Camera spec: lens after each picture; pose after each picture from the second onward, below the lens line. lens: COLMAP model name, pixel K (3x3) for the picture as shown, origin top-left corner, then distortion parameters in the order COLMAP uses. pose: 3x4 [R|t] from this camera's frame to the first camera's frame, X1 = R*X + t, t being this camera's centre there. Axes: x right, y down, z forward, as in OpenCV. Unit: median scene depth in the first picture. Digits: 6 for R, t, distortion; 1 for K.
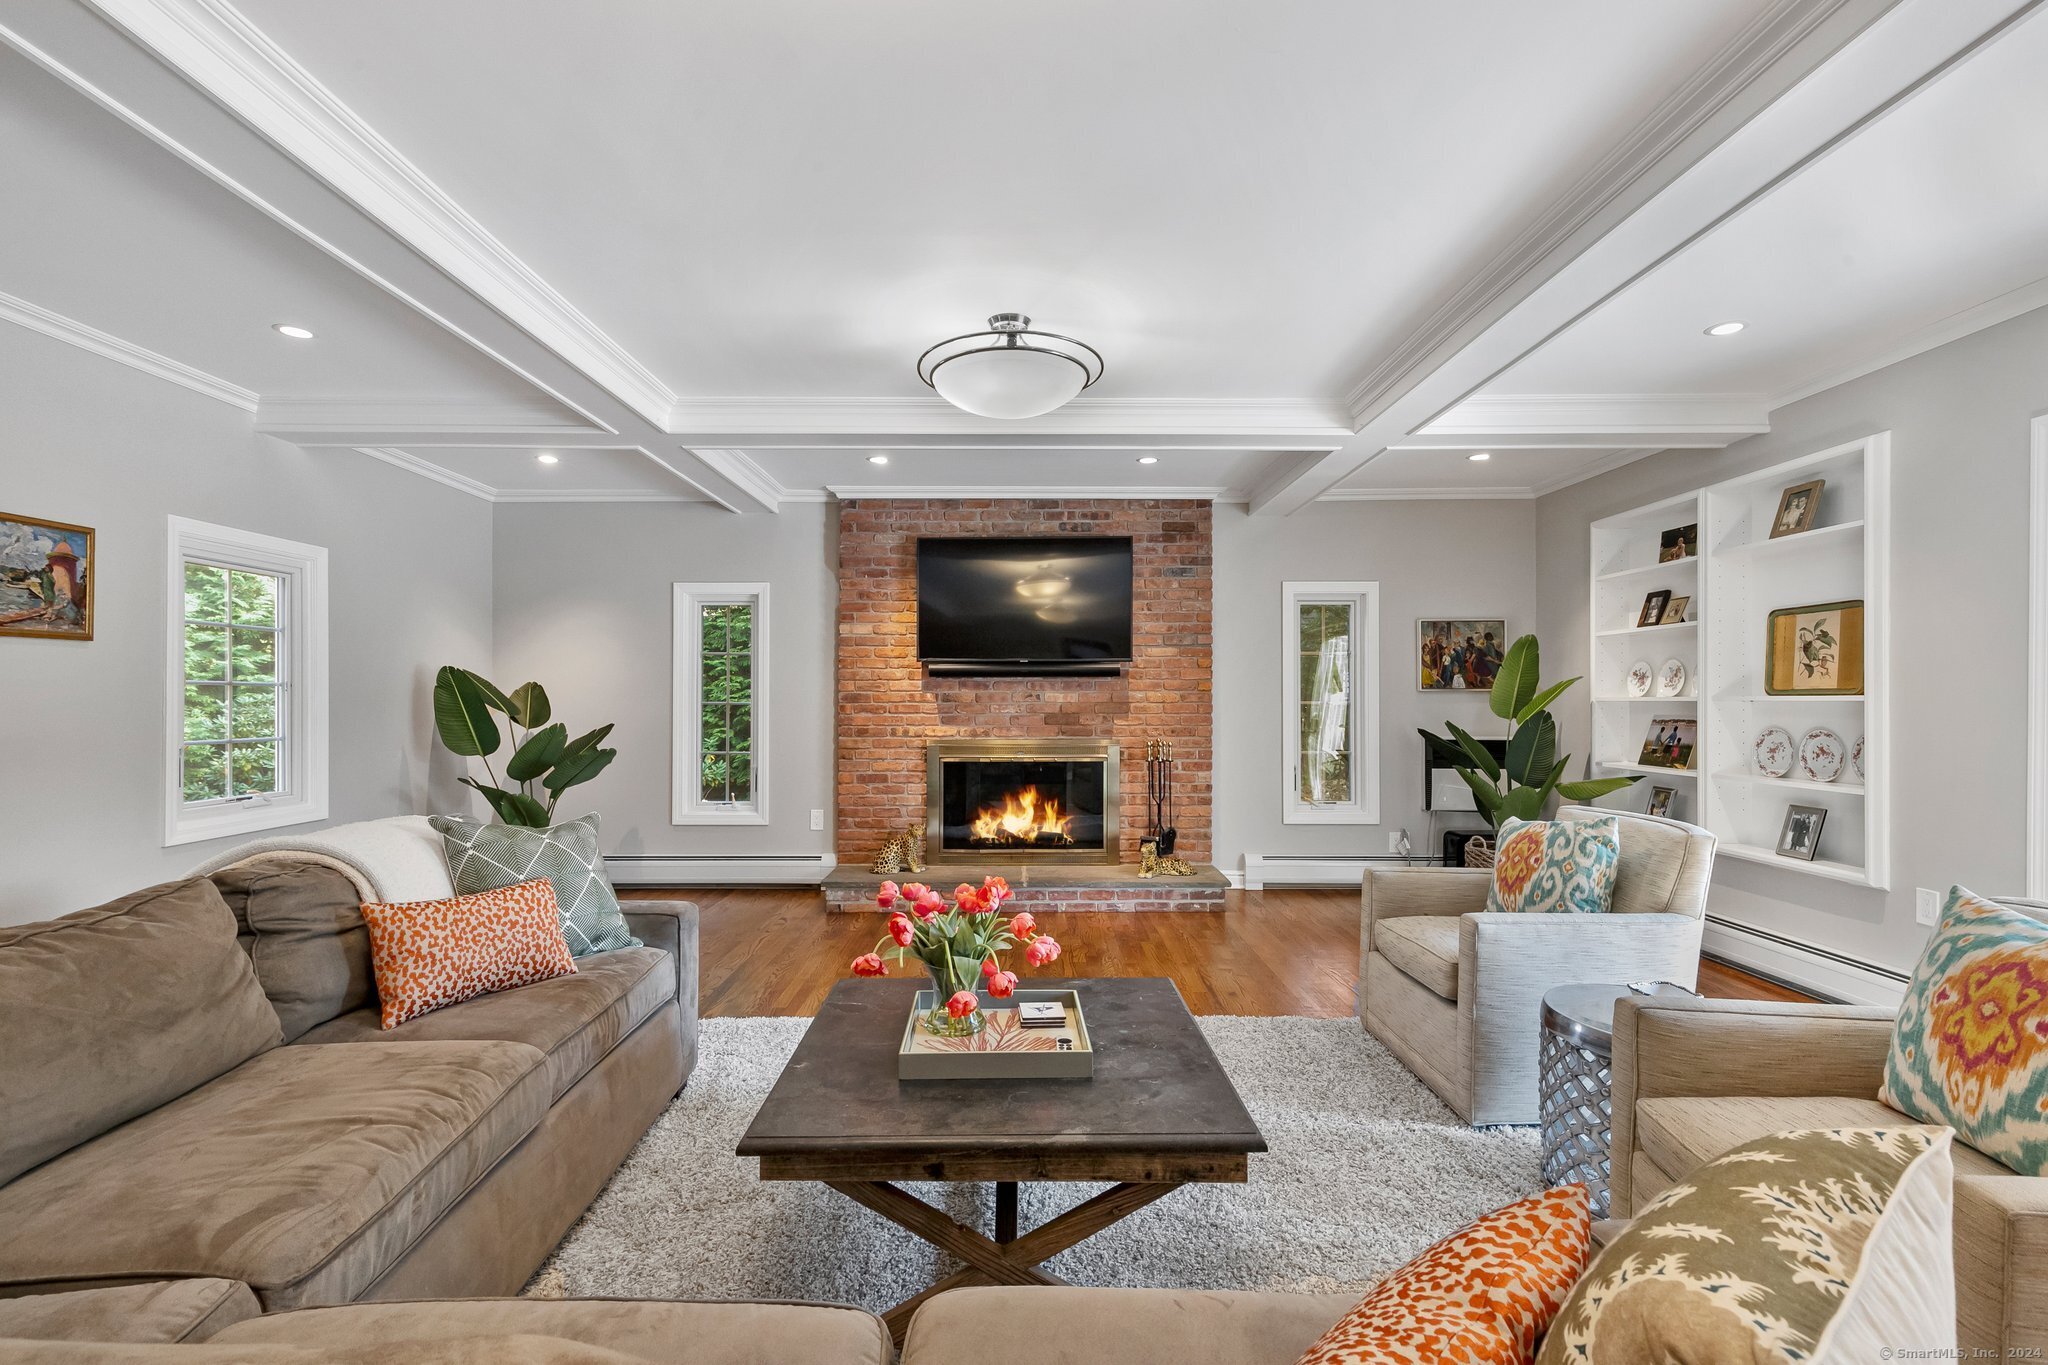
lens RADIAL K [[928.8, 0, 1024.8], [0, 928.8, 701.3], [0, 0, 1]] dist [0.009916, -0.003471]
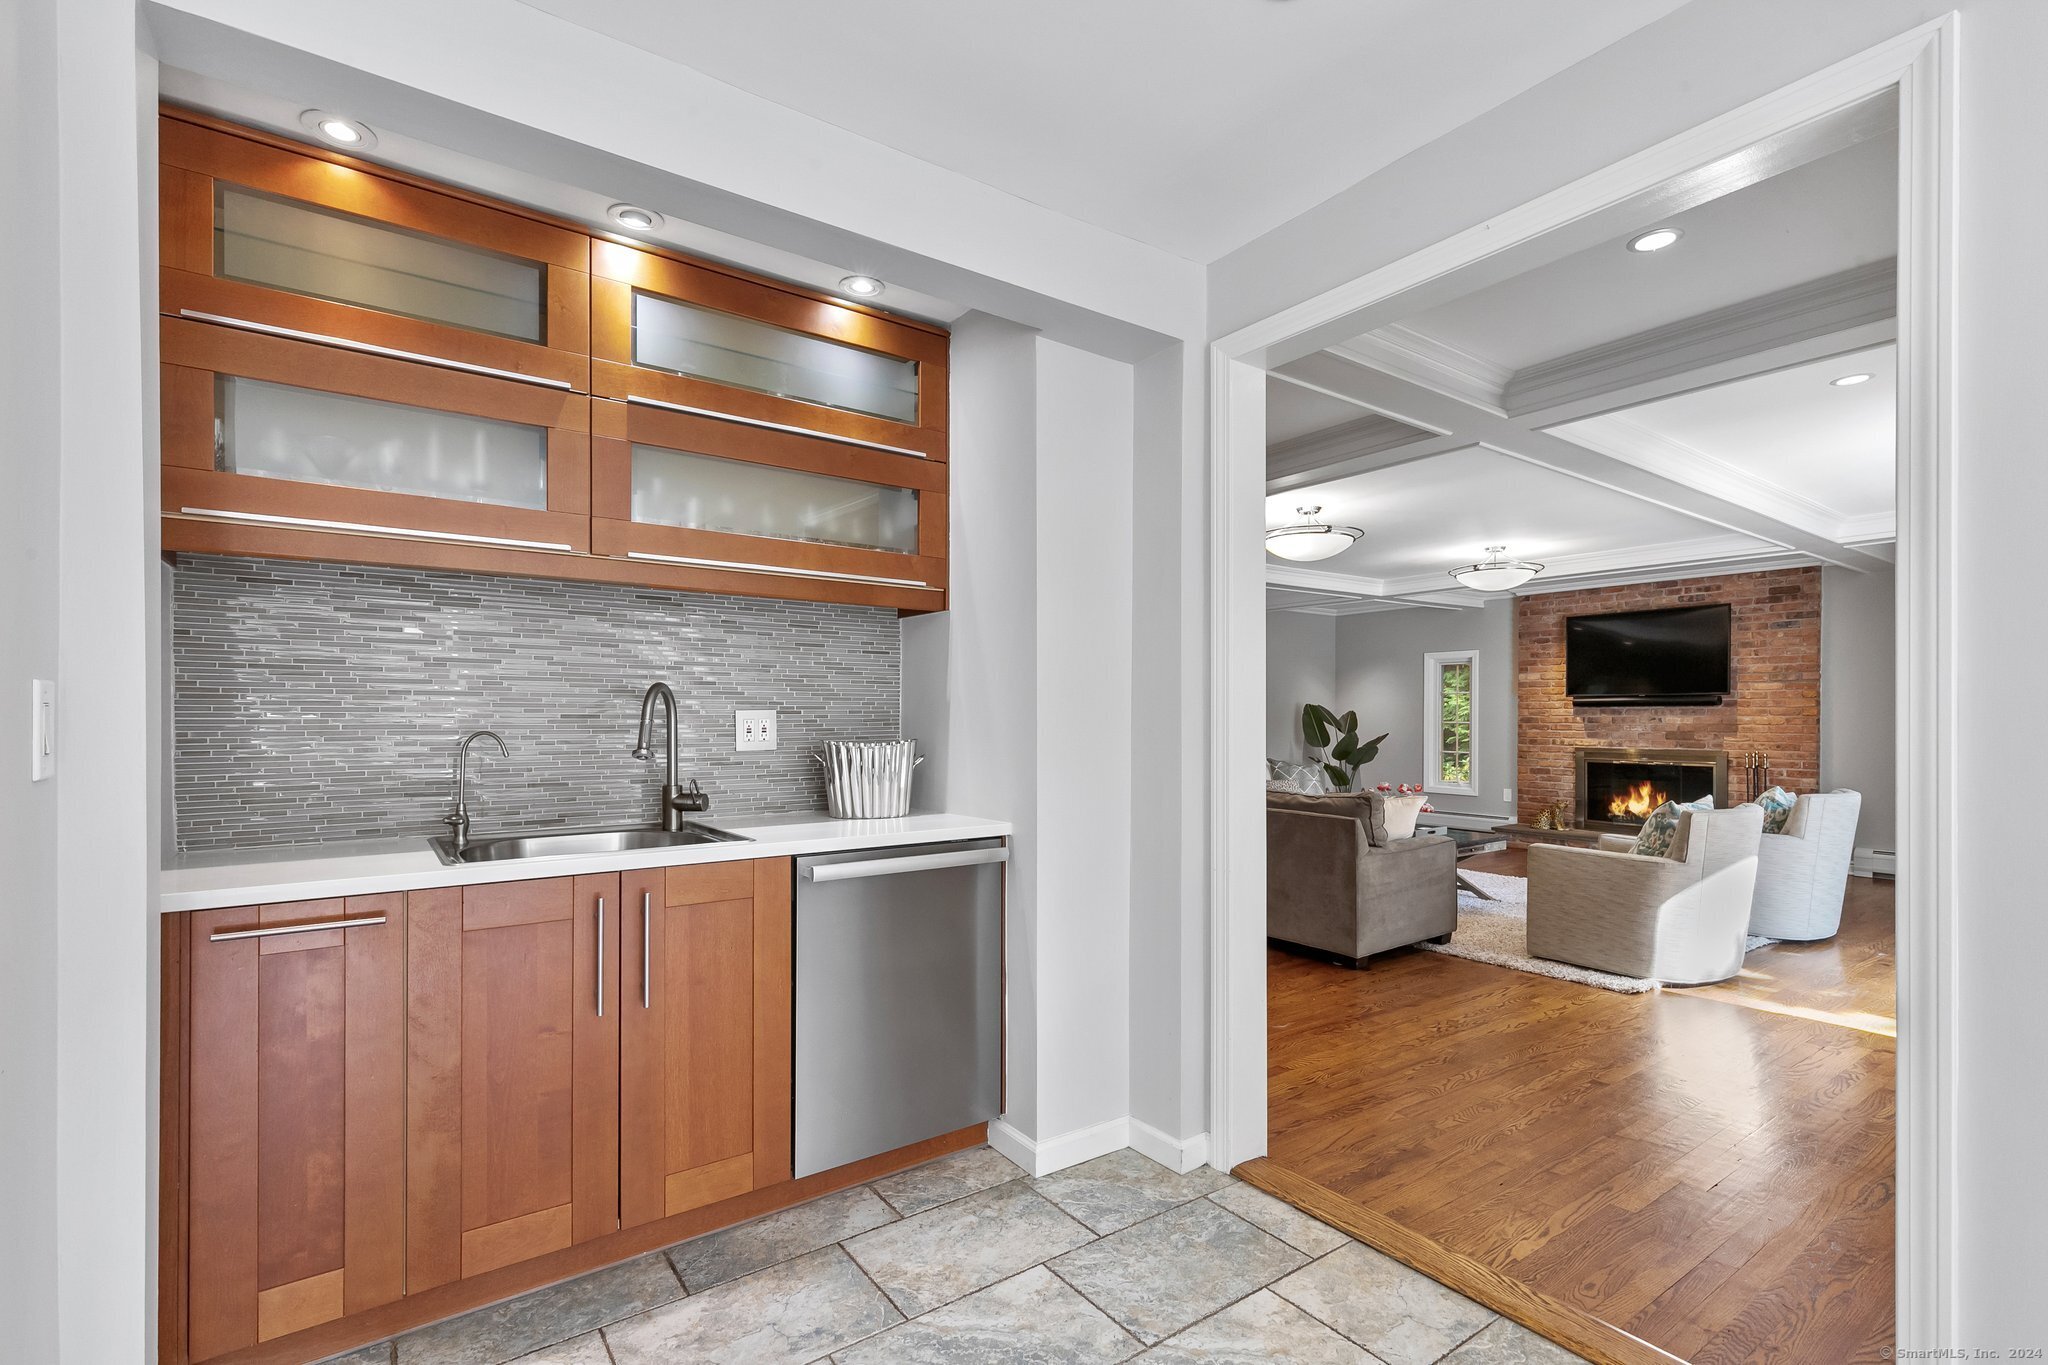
lens RADIAL K [[928.8, 0, 1028.6], [0, 928.8, 722.2], [0, 0, 1]] dist [0.009916, -0.003471]
pose [[0.583026, 0.007709, -0.812417, 0.613311], [-0.007530, 0.999963, 0.004085, 0.000279], [0.812418, 0.003736, 0.583063, -0.624318]]
